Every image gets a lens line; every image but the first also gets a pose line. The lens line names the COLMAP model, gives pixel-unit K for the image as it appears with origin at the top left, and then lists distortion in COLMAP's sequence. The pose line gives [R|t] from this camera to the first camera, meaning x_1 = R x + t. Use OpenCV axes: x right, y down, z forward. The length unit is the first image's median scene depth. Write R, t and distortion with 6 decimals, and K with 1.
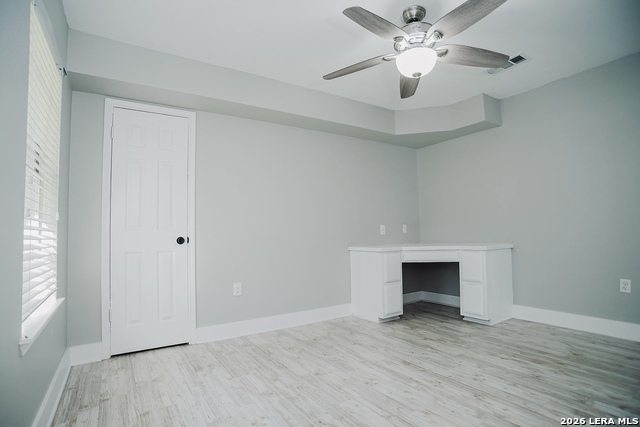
lens RADIAL K [[323.8, 0, 320.7], [0, 323.8, 214.3], [0, 0, 1]] dist [-0.072528, 0.023302]
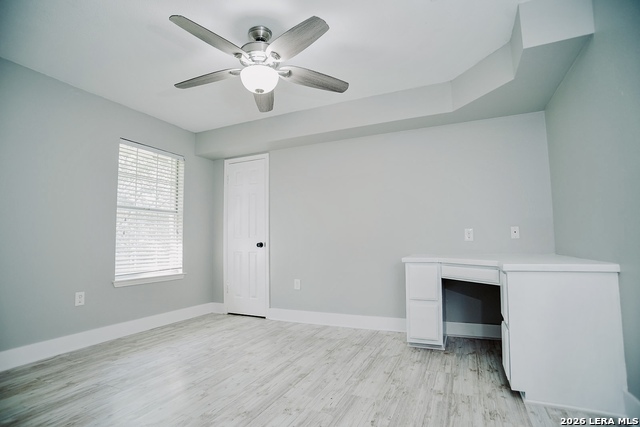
lens RADIAL K [[323.8, 0, 318.9], [0, 323.8, 214.3], [0, 0, 1]] dist [-0.072528, 0.023302]
pose [[0.533458, -0.059452, -0.843735, 0.975096], [0.057170, 0.997780, -0.034160, 0.009211], [0.843893, -0.030013, 0.535672, 0.453332]]
